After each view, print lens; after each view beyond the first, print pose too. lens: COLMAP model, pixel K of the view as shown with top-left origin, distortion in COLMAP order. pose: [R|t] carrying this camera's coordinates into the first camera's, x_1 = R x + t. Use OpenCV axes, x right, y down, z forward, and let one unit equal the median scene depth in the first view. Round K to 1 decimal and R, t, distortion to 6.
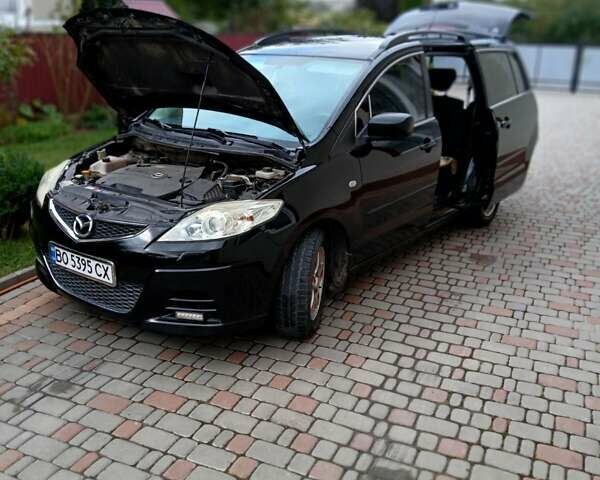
lens RADIAL K [[604.0, 0, 298.6], [0, 604.0, 231.7], [0, 0, 1]] dist [0.119971, -0.323204]
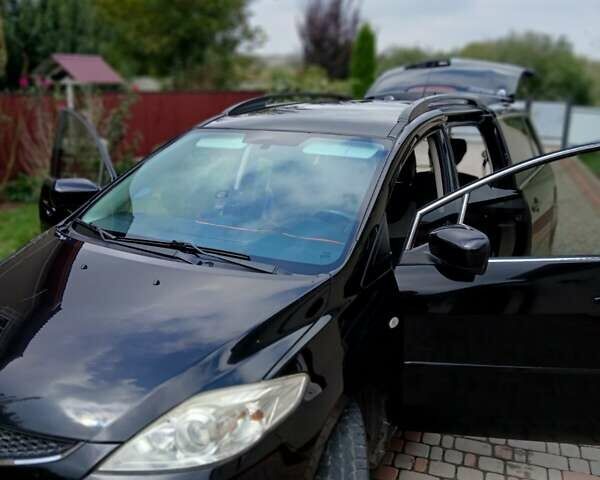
lens RADIAL K [[608.9, 0, 300.0], [0, 608.9, 240.0], [0, 0, 1]] dist [0.106733, -0.352115]
pose [[0.995017, -0.028594, 0.095521, -0.077122], [0.035280, 0.996989, -0.069057, -0.128674], [-0.093259, 0.072083, 0.993029, 0.332443]]
